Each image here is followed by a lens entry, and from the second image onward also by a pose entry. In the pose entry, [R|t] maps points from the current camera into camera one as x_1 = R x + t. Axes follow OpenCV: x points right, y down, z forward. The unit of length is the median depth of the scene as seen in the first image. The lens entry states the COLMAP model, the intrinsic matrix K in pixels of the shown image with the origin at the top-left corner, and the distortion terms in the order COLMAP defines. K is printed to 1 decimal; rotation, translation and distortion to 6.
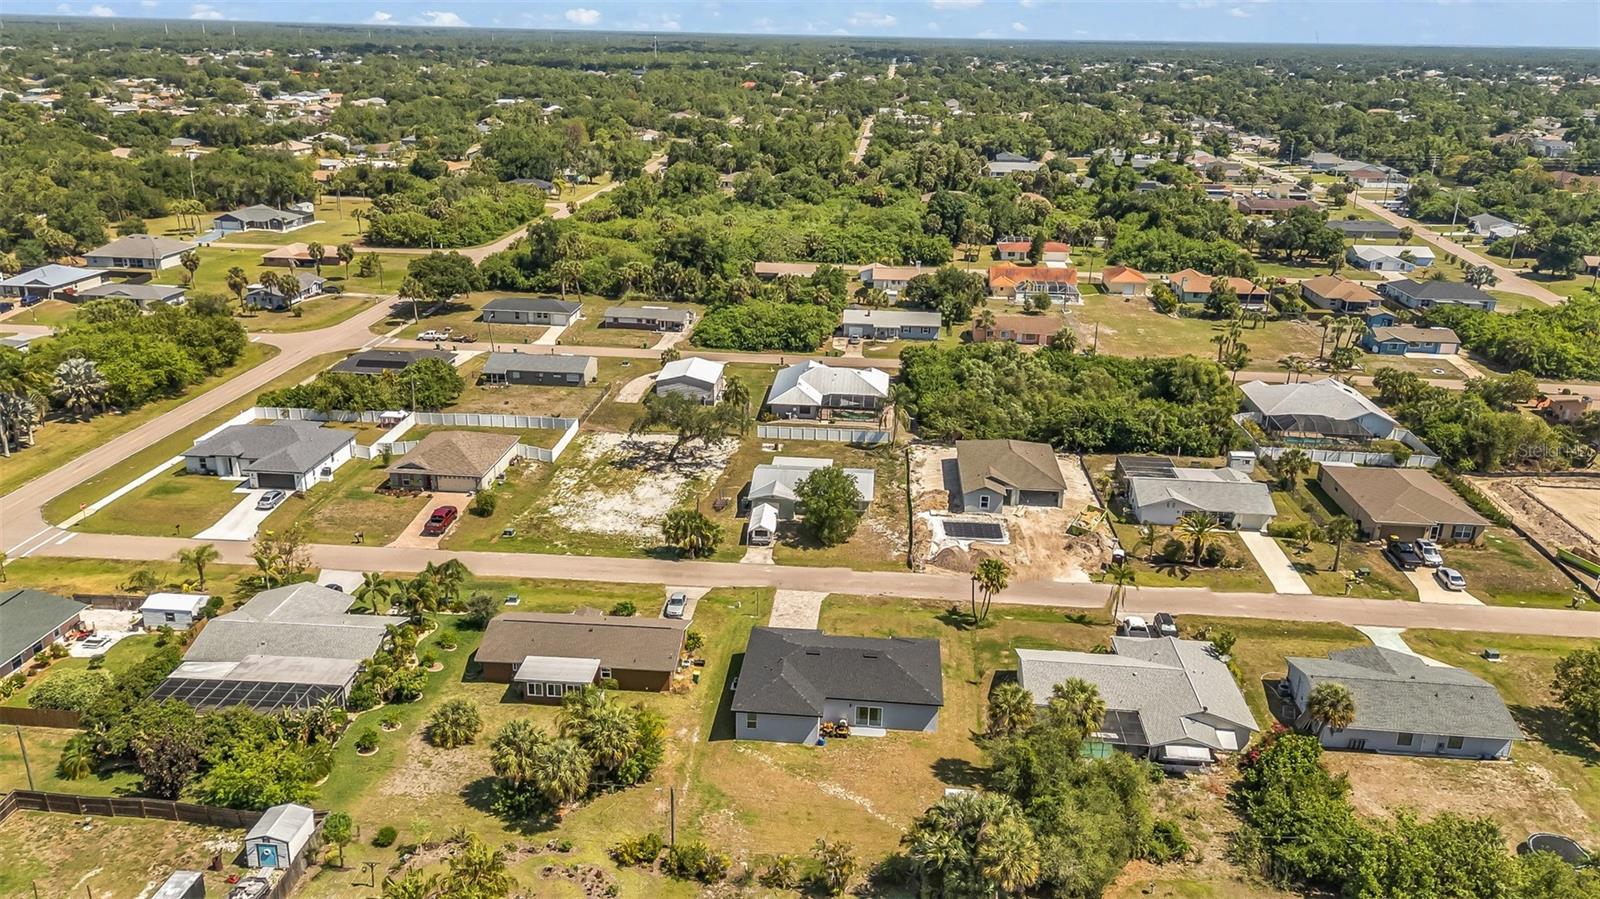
lens RADIAL K [[1159.5, 0, 800.0], [0, 1159.5, 449.5], [0, 0, 1]] dist [0.076567, -0.074196]
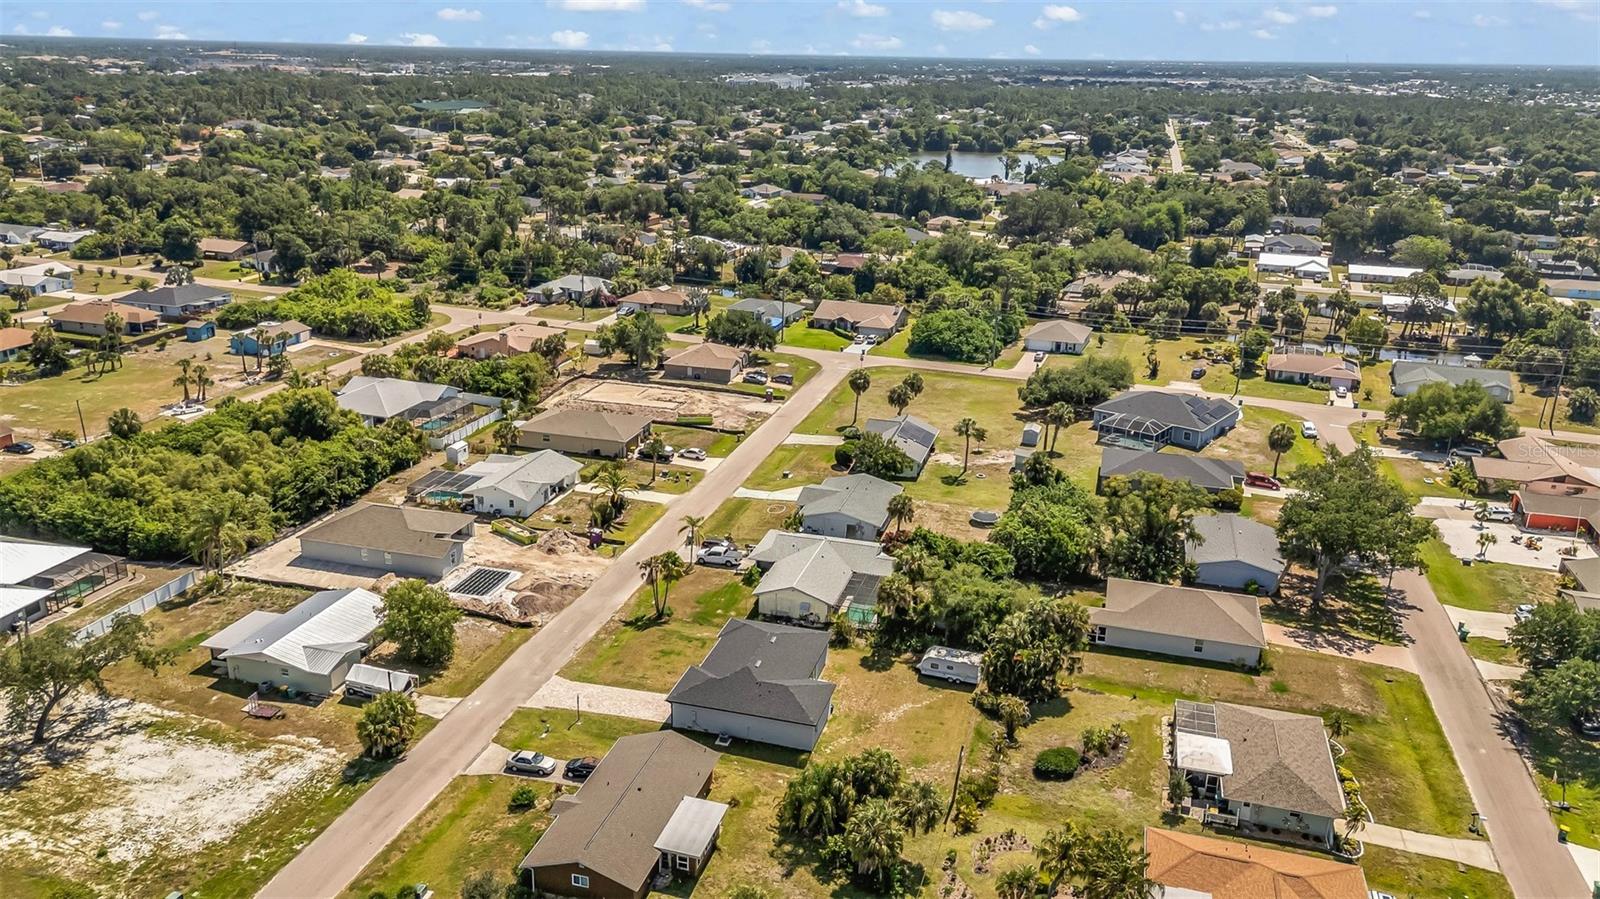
lens RADIAL K [[1159.5, 0, 800.0], [0, 1159.5, 449.5], [0, 0, 1]] dist [0.076567, -0.074196]
pose [[0.198533, -0.326008, 0.924285, -0.687597], [0.320039, 0.912927, 0.253258, -0.200920], [-0.926369, 0.245527, 0.285582, 0.456010]]
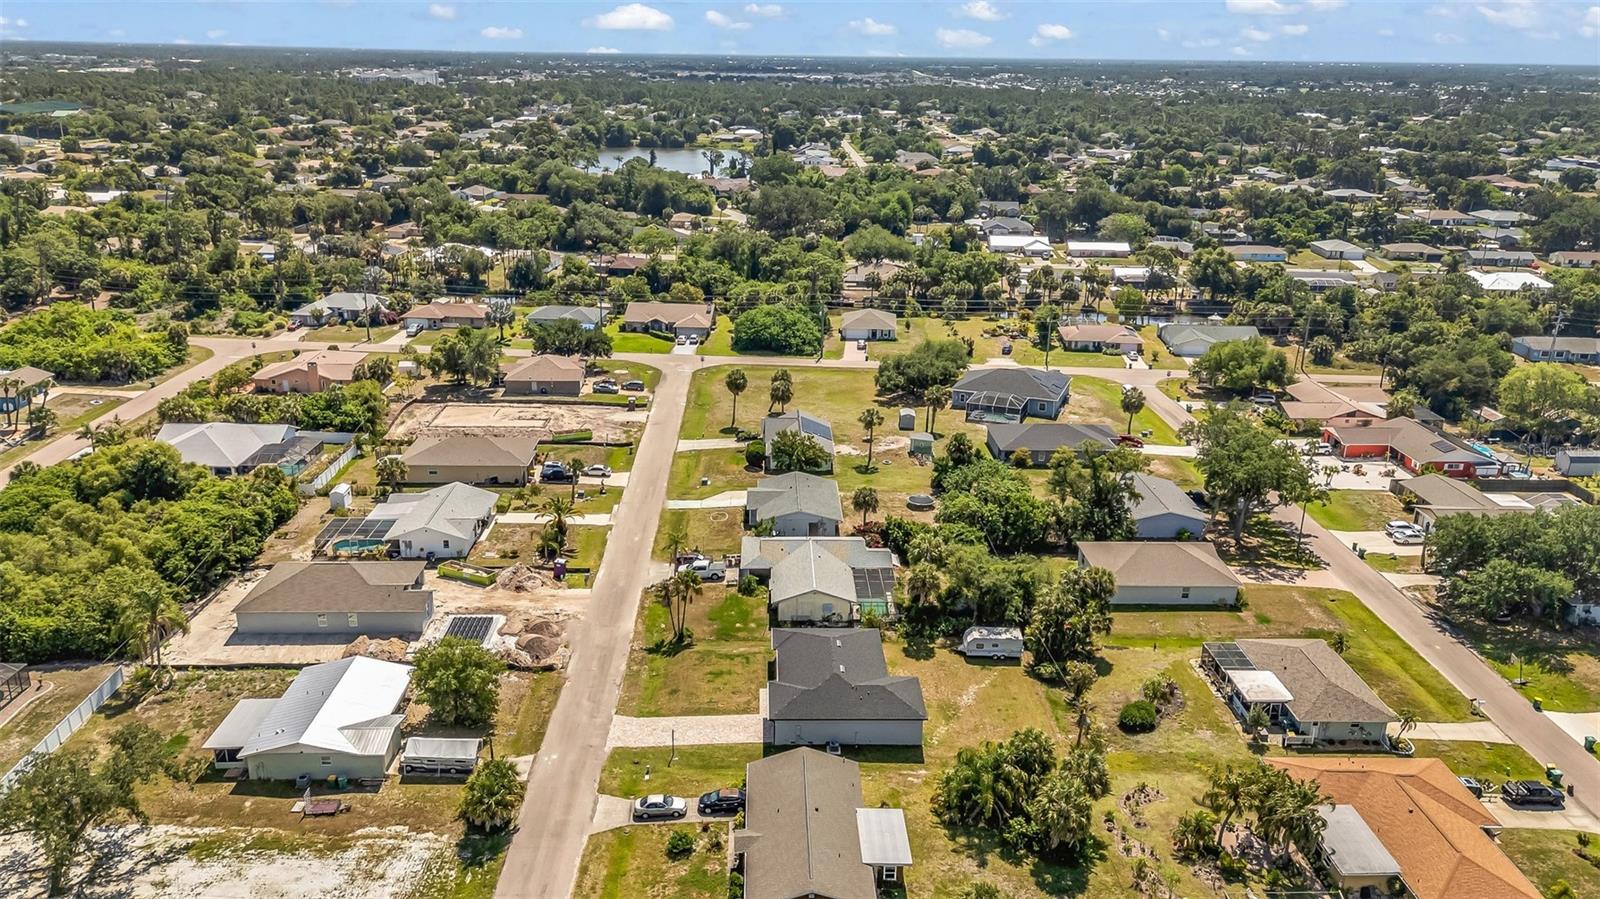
lens RADIAL K [[1159.5, 0, 800.0], [0, 1159.5, 449.5], [0, 0, 1]] dist [0.076567, -0.074196]
pose [[-0.104097, -0.334735, 0.936545, -0.696372], [0.324211, 0.878802, 0.350134, -0.295465], [-0.940240, 0.340086, 0.017044, 0.713870]]
